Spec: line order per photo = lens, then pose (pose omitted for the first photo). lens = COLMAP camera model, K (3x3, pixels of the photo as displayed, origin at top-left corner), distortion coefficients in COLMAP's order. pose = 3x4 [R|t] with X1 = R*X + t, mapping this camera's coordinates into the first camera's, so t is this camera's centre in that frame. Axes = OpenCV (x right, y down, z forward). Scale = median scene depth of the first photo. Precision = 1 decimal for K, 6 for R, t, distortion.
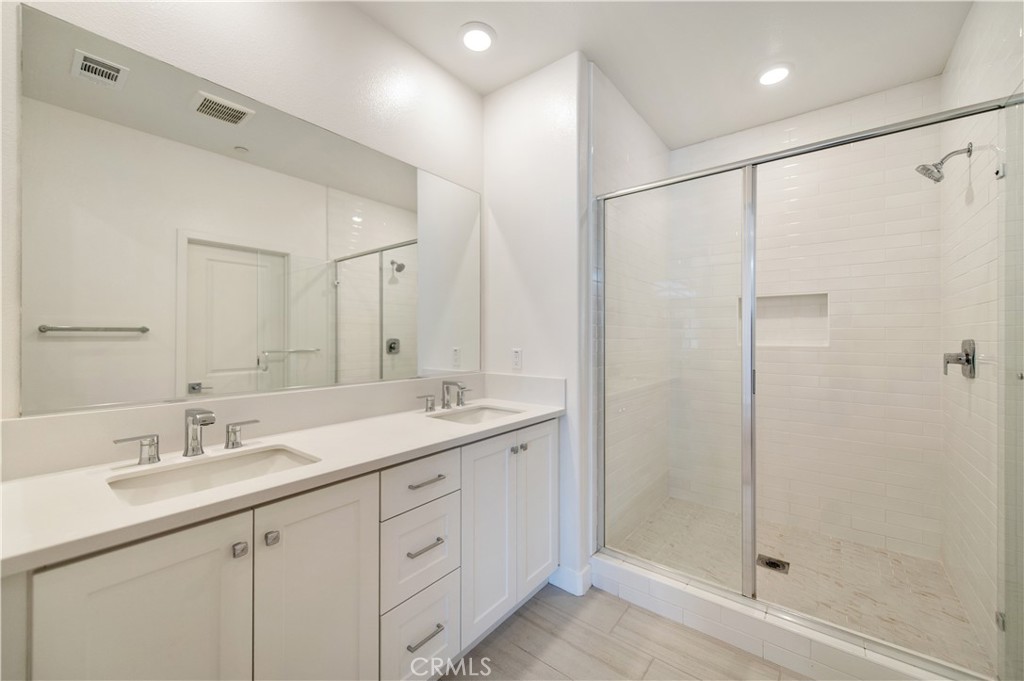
lens RADIAL K [[400.1, 0, 515.6], [0, 400.1, 335.5], [0, 0, 1]] dist [0.014497, -0.003170]
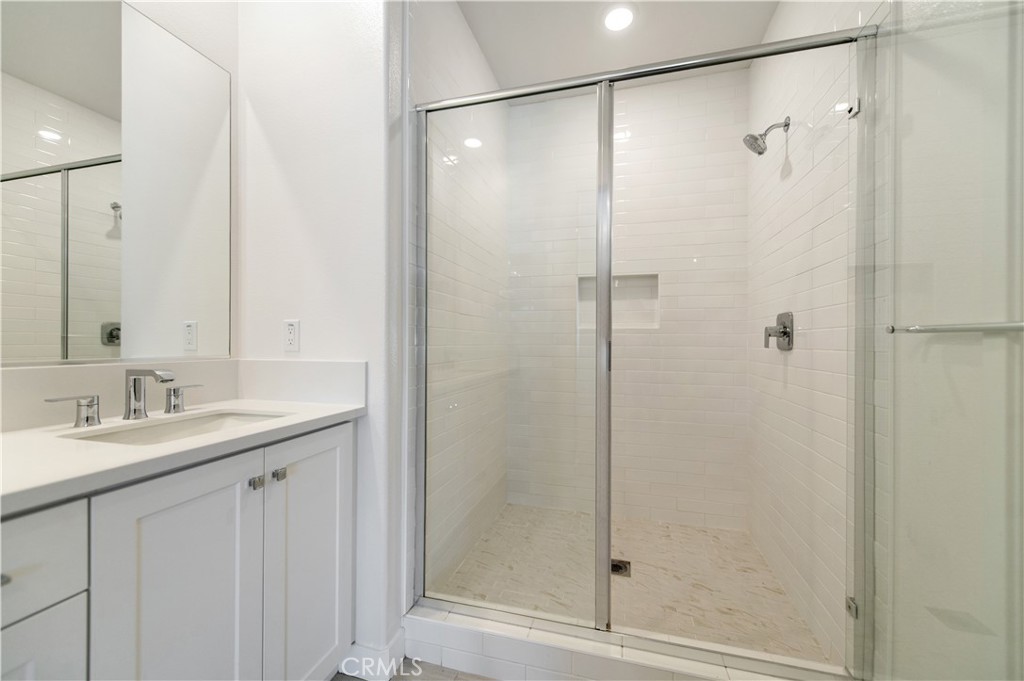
lens RADIAL K [[400.1, 0, 512.7], [0, 400.1, 339.6], [0, 0, 1]] dist [0.014497, -0.003170]
pose [[0.926423, 0.003754, 0.376467, 0.097725], [-0.003887, 0.999992, -0.000406, 0.069742], [-0.376465, -0.001087, 0.926430, 0.282634]]
